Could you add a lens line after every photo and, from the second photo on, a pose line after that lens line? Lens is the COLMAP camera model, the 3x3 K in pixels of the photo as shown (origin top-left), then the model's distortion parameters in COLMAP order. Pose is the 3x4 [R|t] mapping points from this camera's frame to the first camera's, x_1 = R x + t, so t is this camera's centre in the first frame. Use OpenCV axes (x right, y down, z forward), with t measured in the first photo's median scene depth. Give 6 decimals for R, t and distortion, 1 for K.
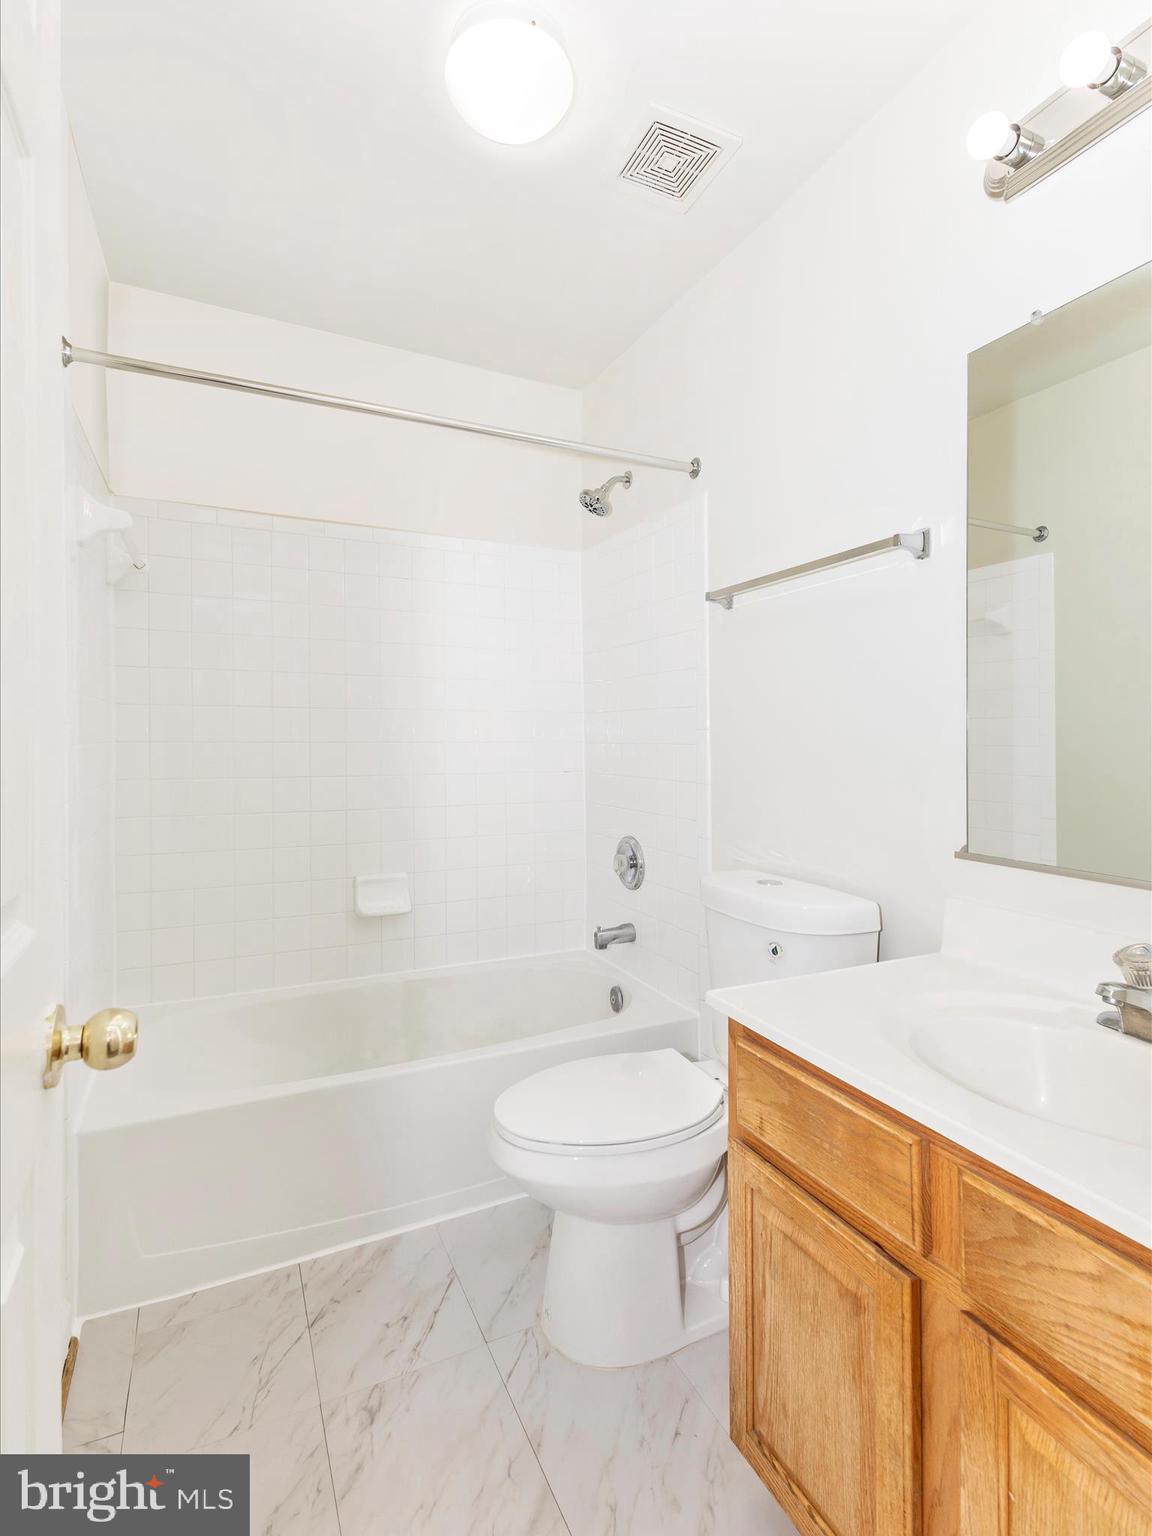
lens RADIAL K [[733.8, 0, 551.5], [0, 733.8, 757.4], [0, 0, 1]] dist [-0.010879, 0.001780]
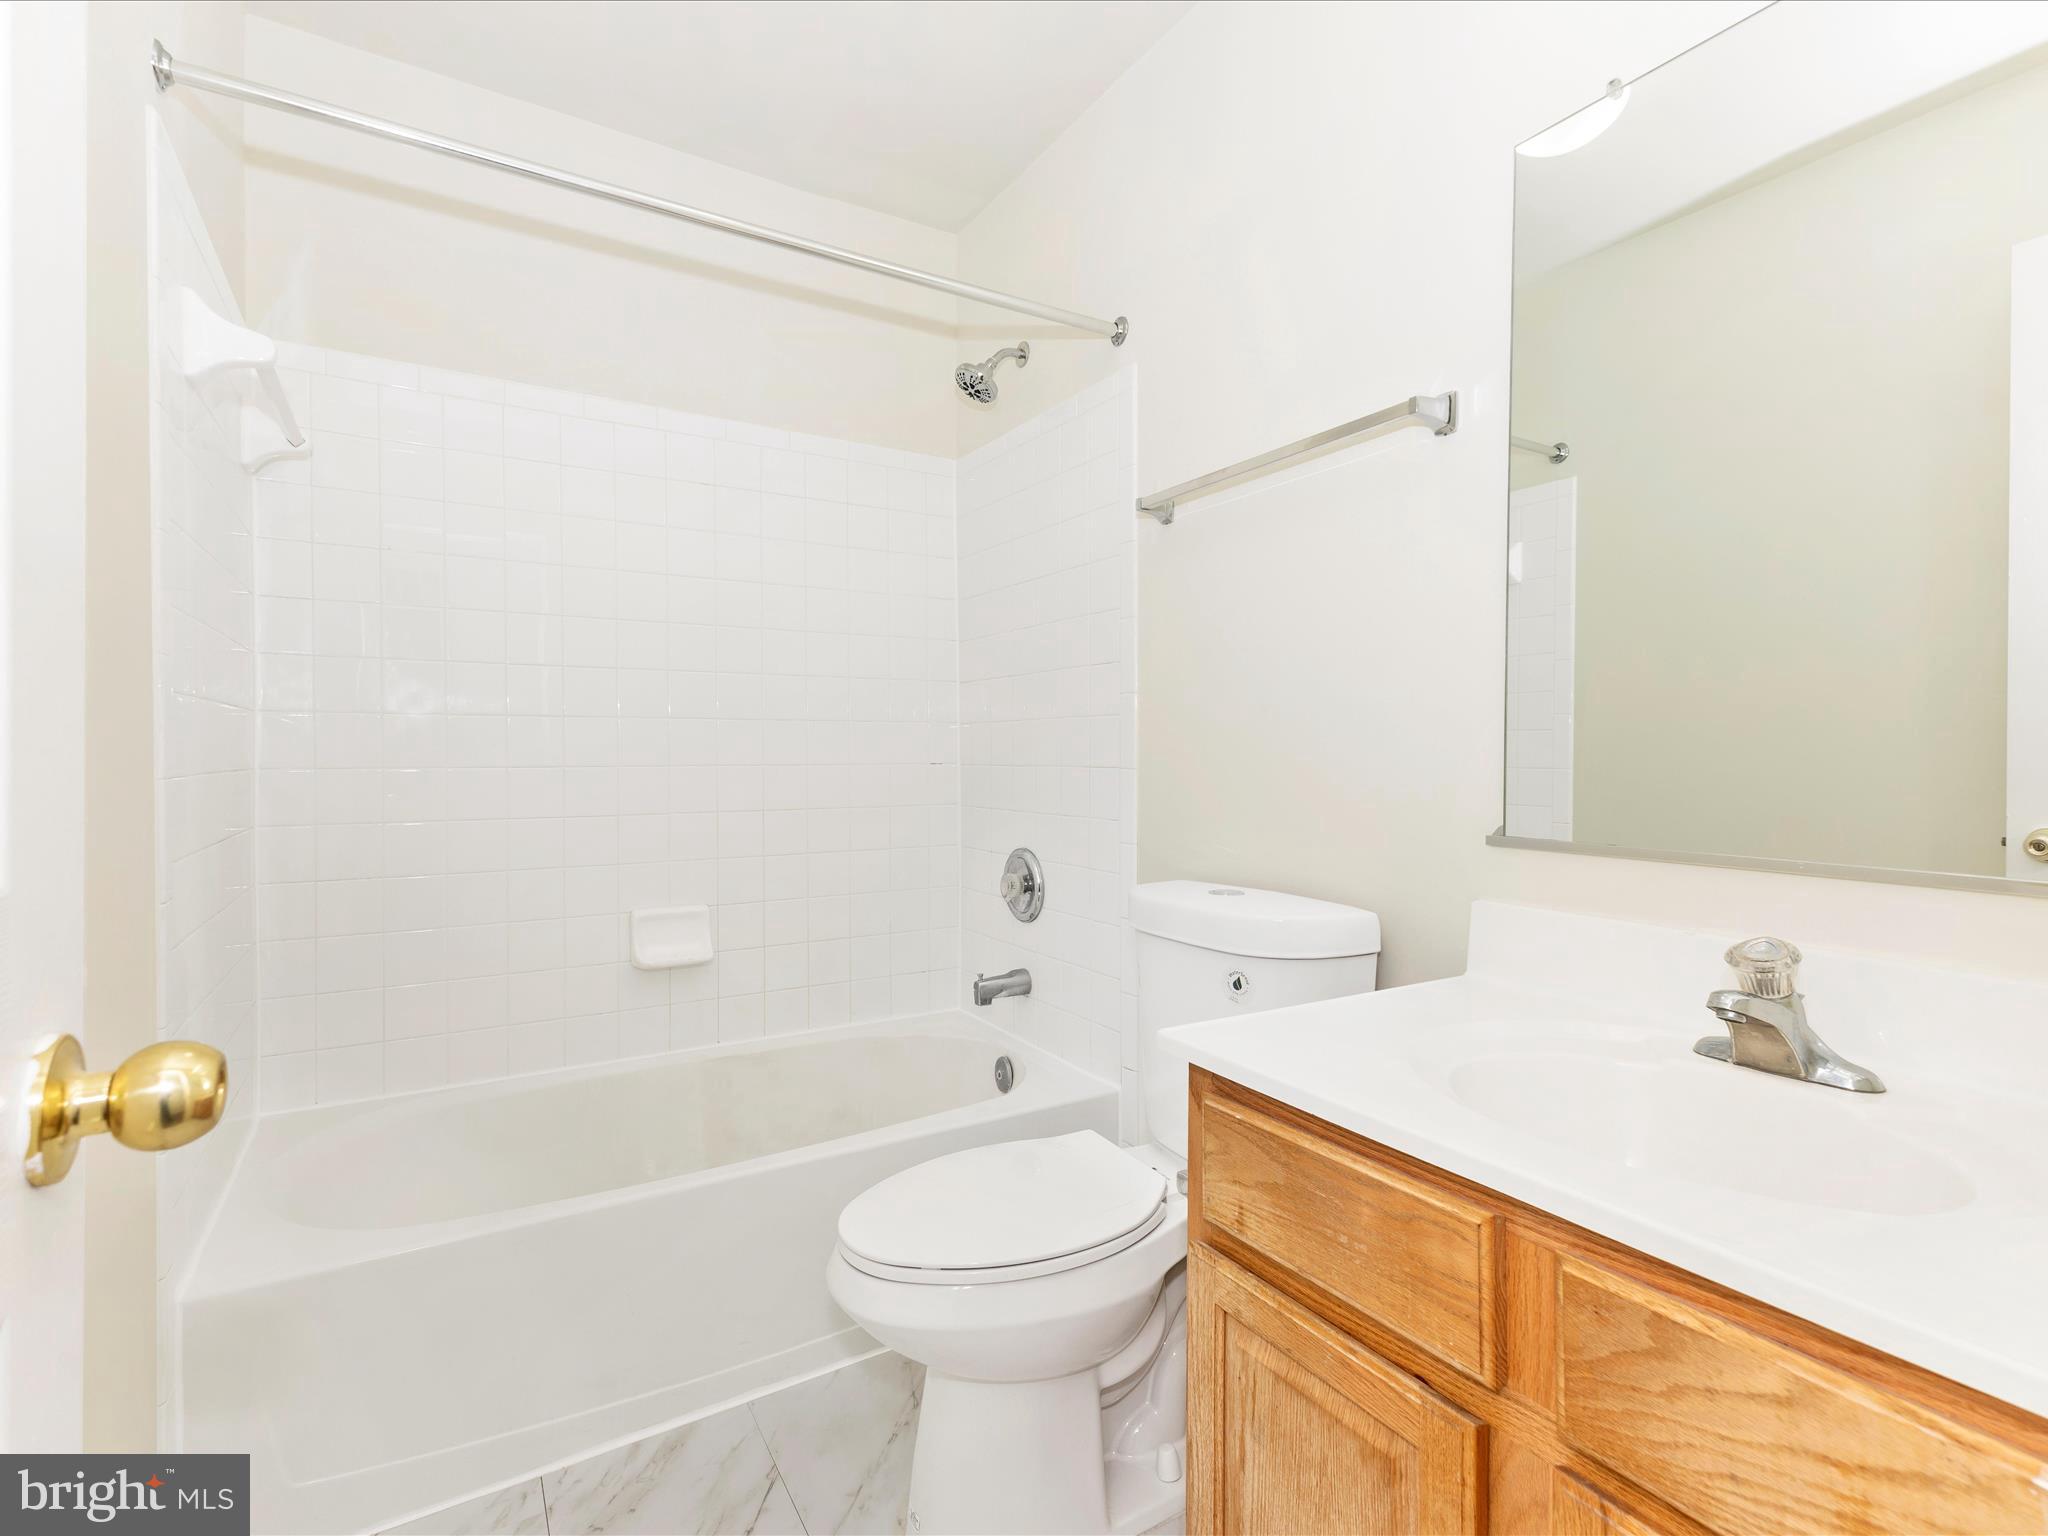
lens RADIAL K [[1000.6, 0, 1026.0], [0, 1000.6, 752.8], [0, 0, 1]] dist [0.003222, -0.001183]
pose [[0.993481, 0.002260, 0.113976, -0.023611], [-0.002505, 0.999995, 0.002010, 0.067305], [-0.113971, -0.002282, 0.993481, 0.092200]]
